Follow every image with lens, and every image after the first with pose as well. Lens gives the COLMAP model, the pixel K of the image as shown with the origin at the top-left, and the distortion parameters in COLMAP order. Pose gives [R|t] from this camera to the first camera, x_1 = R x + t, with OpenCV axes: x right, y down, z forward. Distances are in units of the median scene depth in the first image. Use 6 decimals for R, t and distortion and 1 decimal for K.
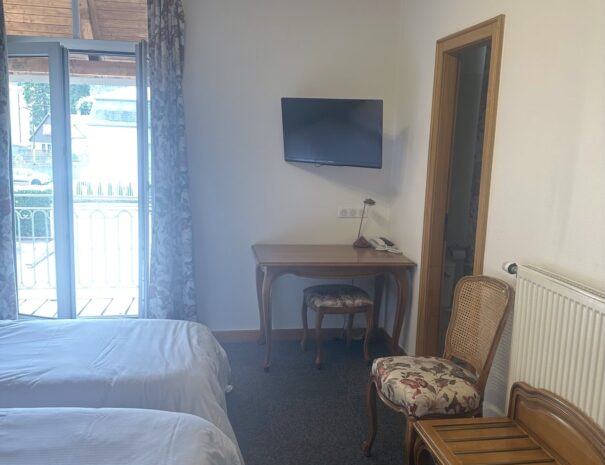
lens RADIAL K [[562.0, 0, 303.3], [0, 562.0, 235.1], [0, 0, 1]] dist [0.053998, 0.000000]
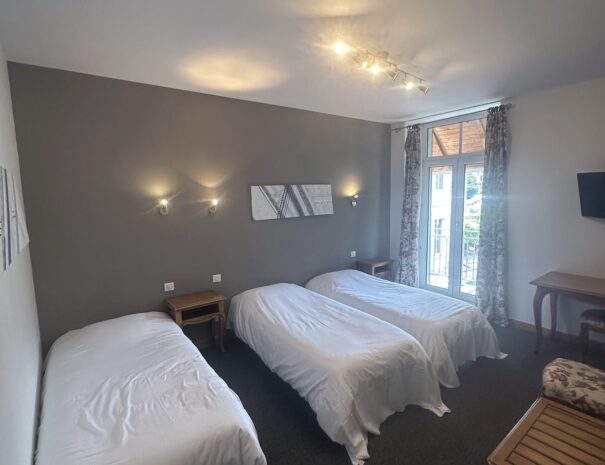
lens RADIAL K [[322.8, 0, 299.9], [0, 322.8, 231.2], [0, 0, 1]] dist [-0.015819, 0.000981]
pose [[0.462339, 0.058247, -0.884788, 0.388014], [-0.102432, 0.994668, 0.011956, -0.033541], [0.880767, 0.085103, 0.465840, 0.001682]]
